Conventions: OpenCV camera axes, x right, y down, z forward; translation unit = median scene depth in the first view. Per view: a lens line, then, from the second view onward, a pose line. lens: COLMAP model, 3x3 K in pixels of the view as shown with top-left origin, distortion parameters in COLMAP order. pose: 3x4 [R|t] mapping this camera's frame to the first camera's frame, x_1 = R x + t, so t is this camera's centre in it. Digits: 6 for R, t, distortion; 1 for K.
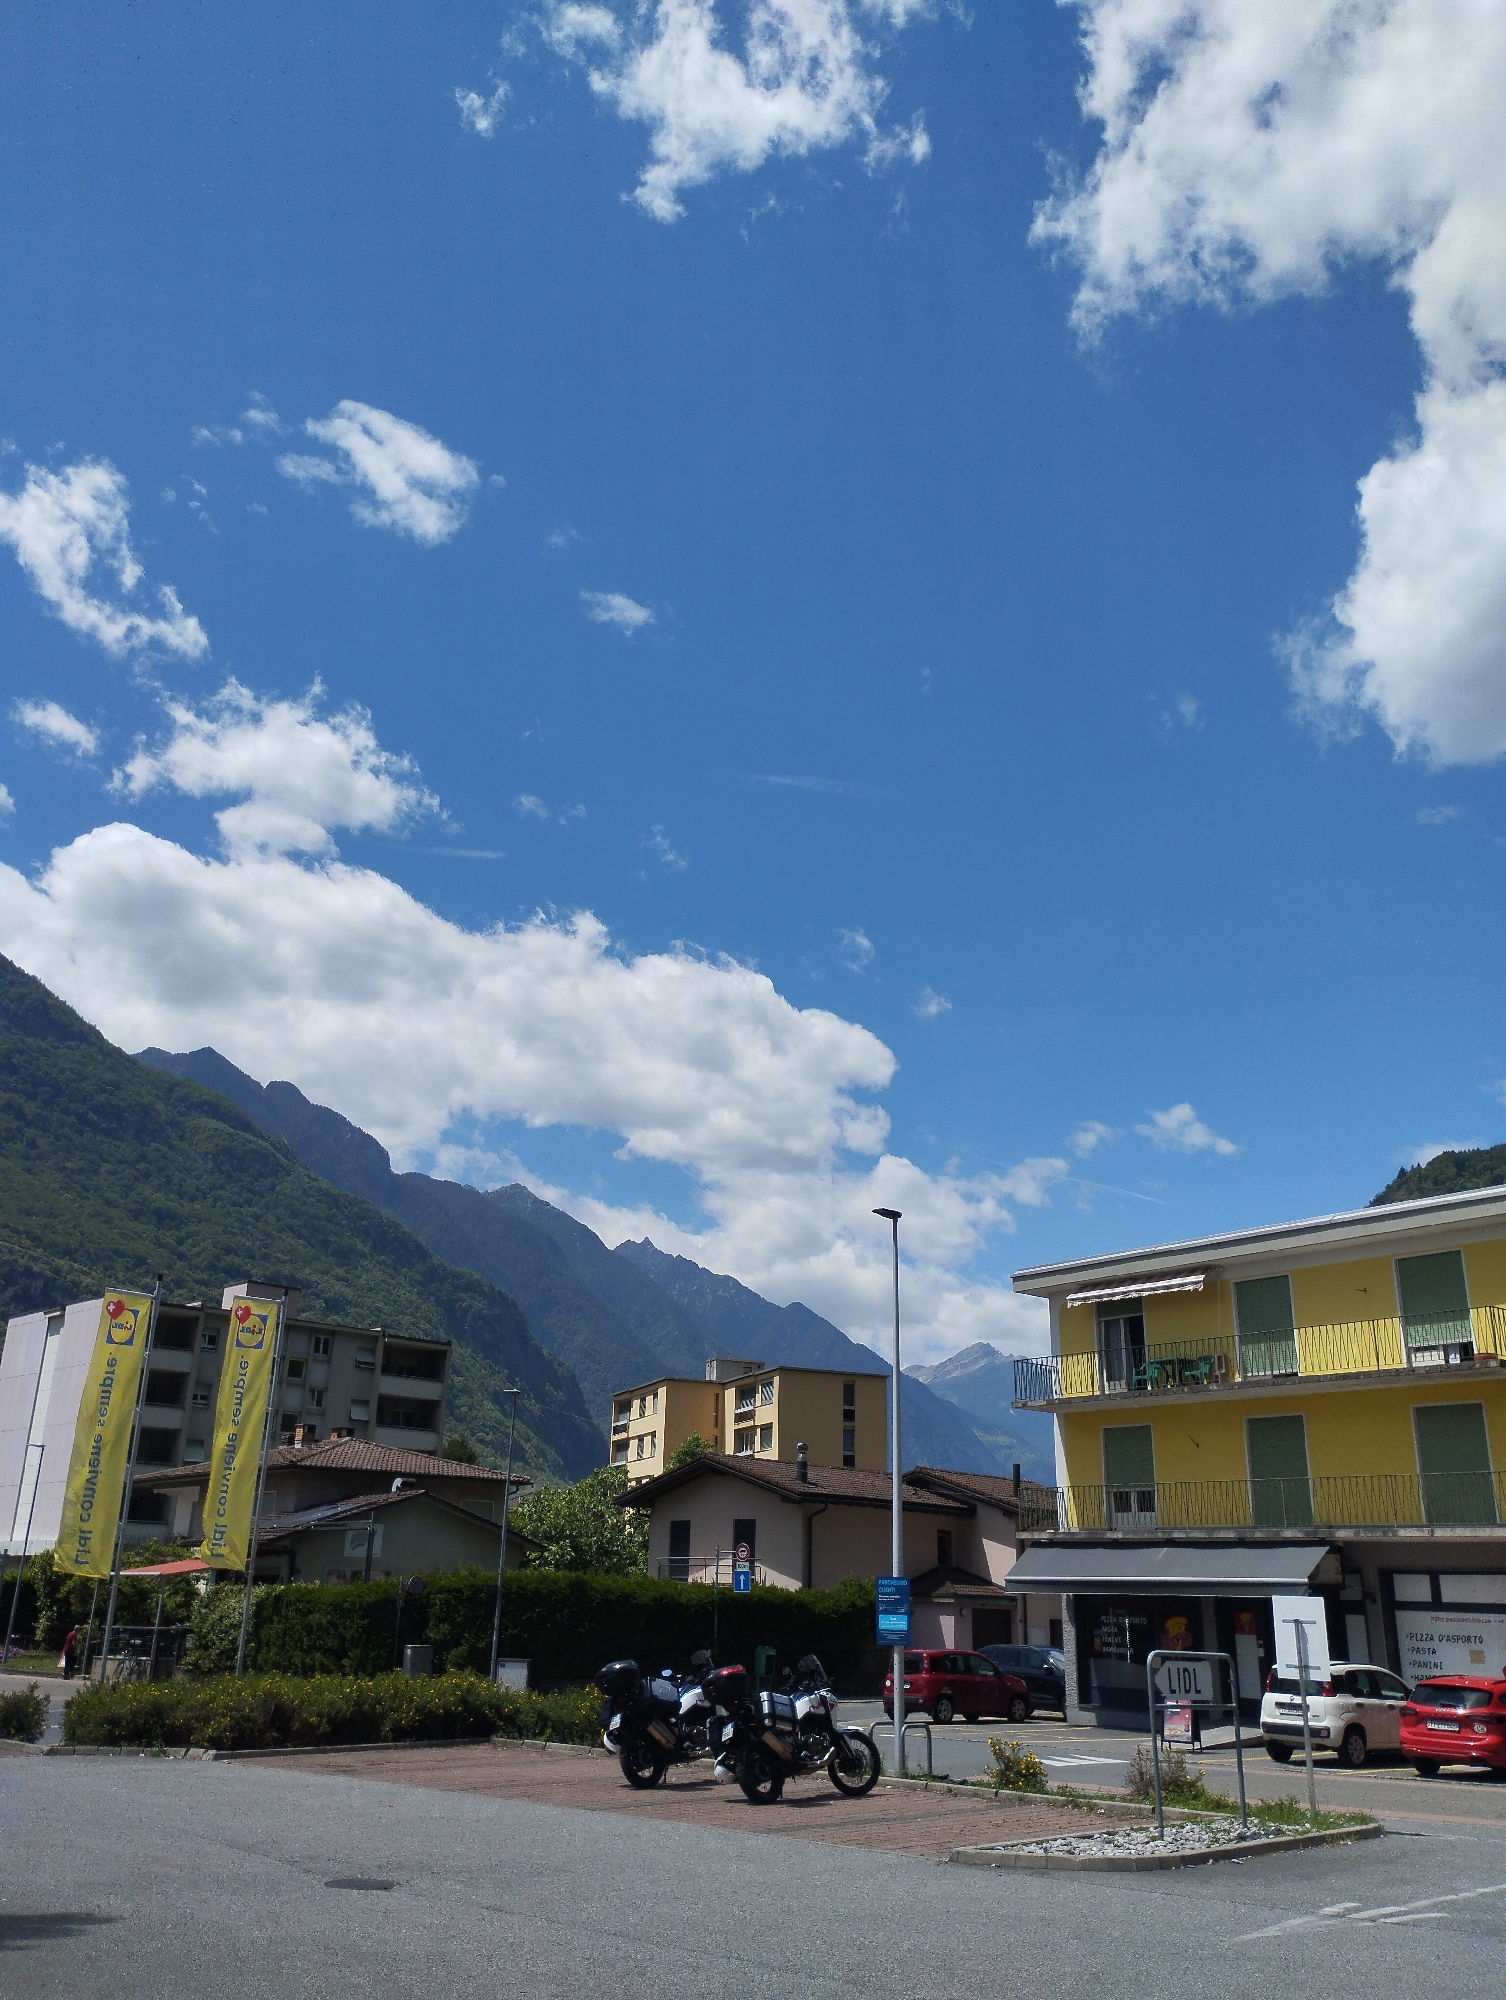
lens RADIAL K [[1701.2, 0, 753.0], [0, 1701.2, 1000.0], [0, 0, 1]] dist [0.126023, -0.141423]
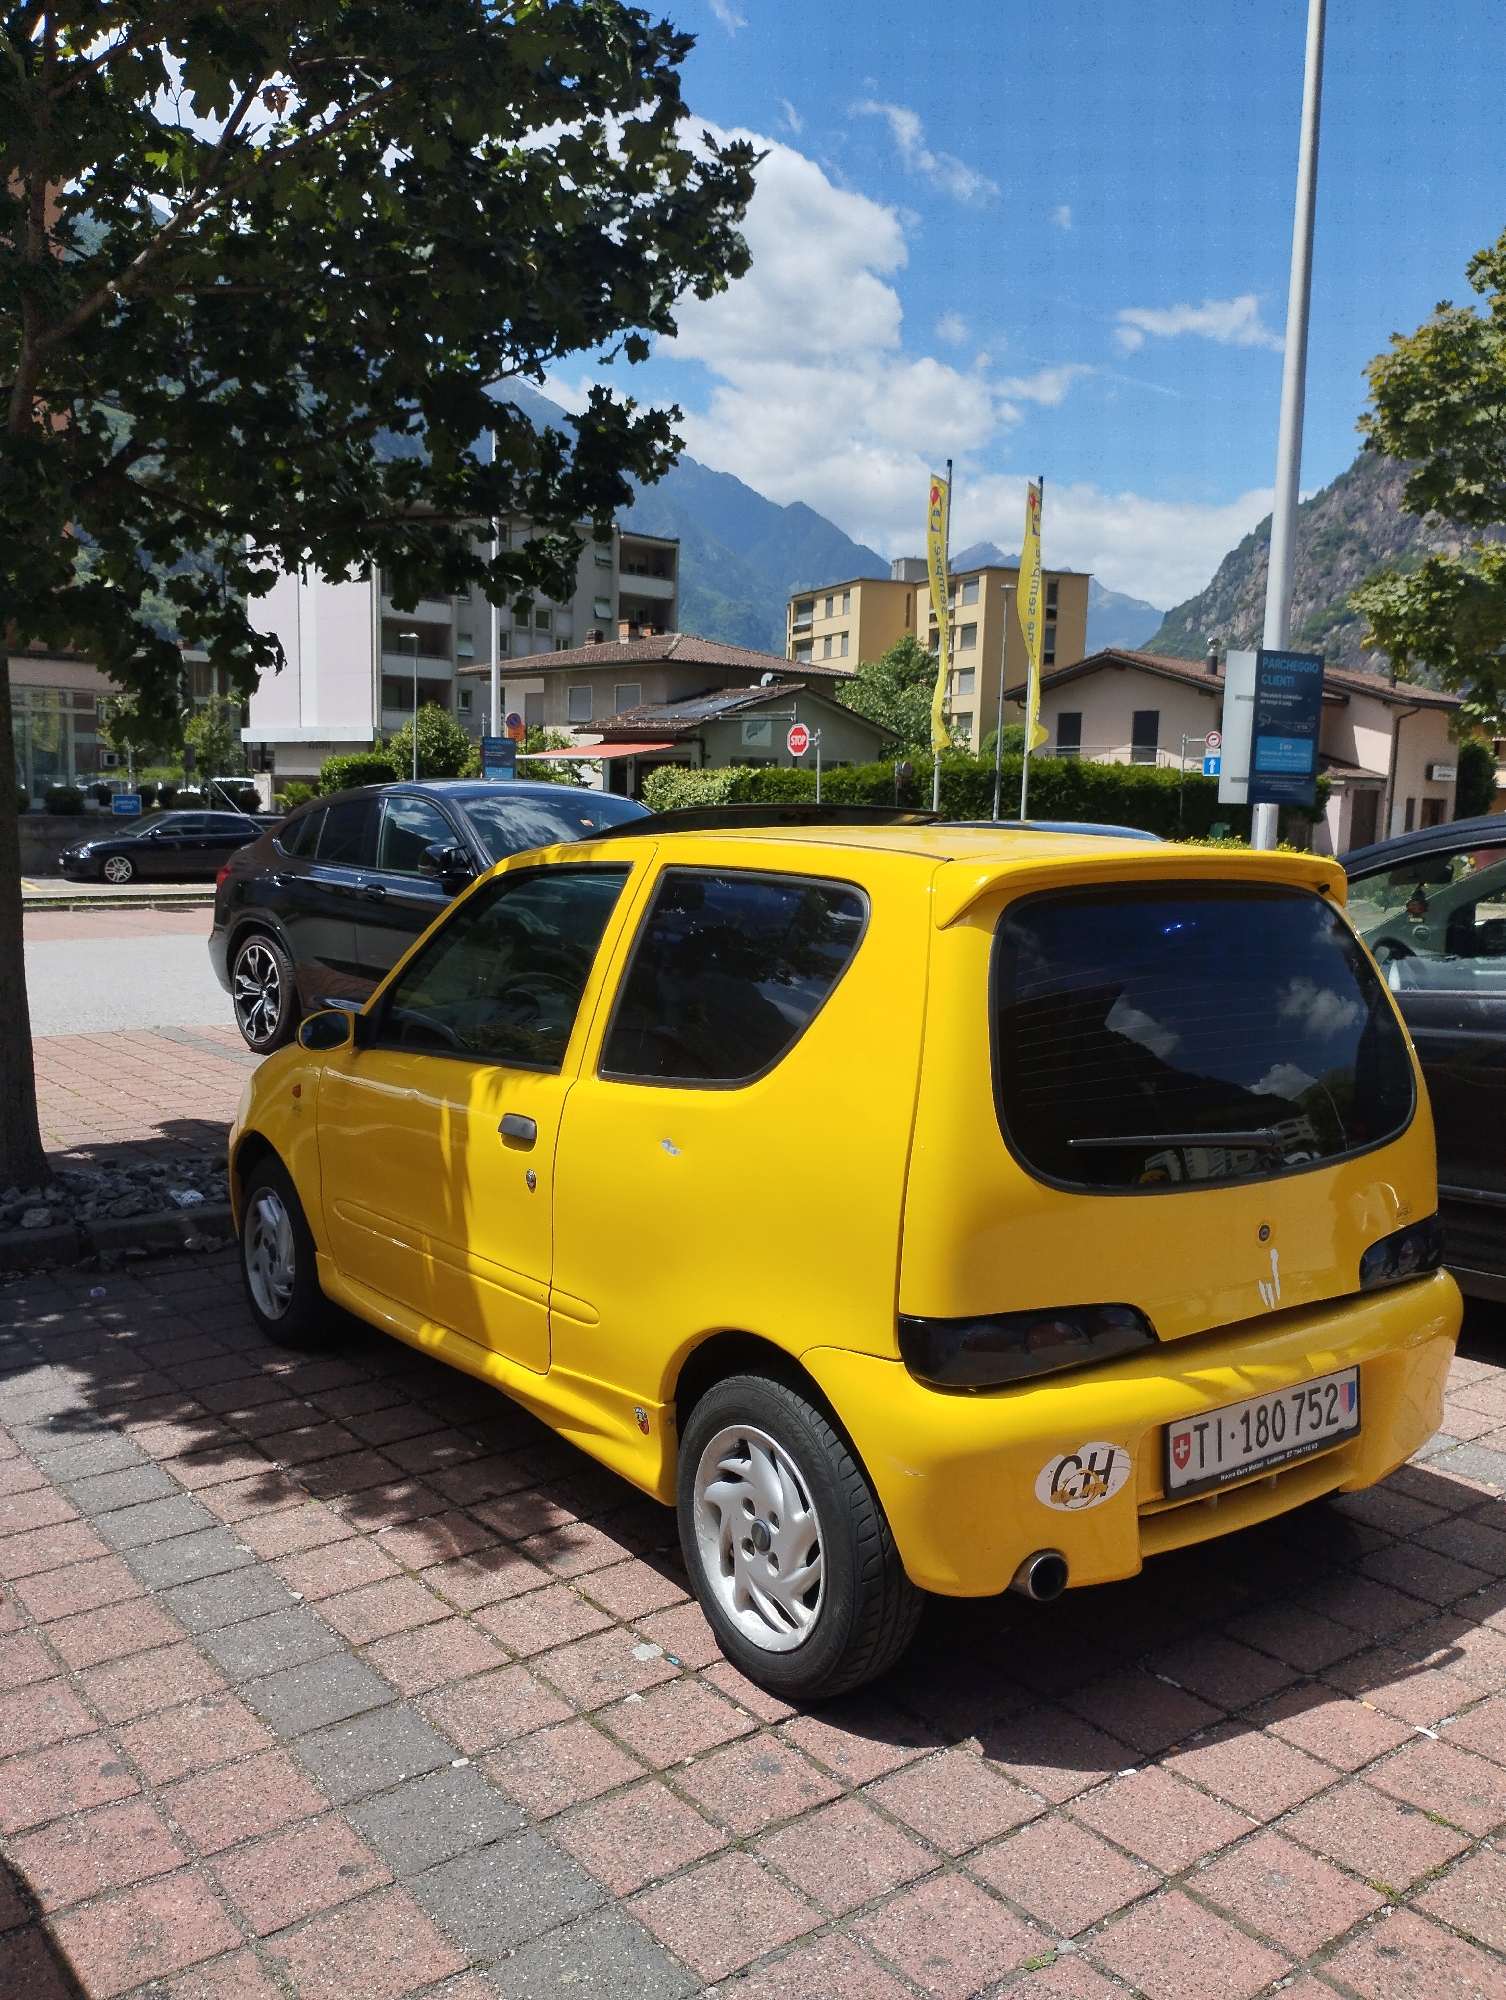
lens RADIAL K [[1709.8, 0, 722.5], [0, 1709.8, 1005.1], [0, 0, 1]] dist [0.123095, -0.338085]
pose [[0.999887, 0.001813, -0.014918, -0.287472], [0.004997, 0.896070, 0.443885, -0.002081], [0.014172, -0.443910, 0.895960, -0.016293]]
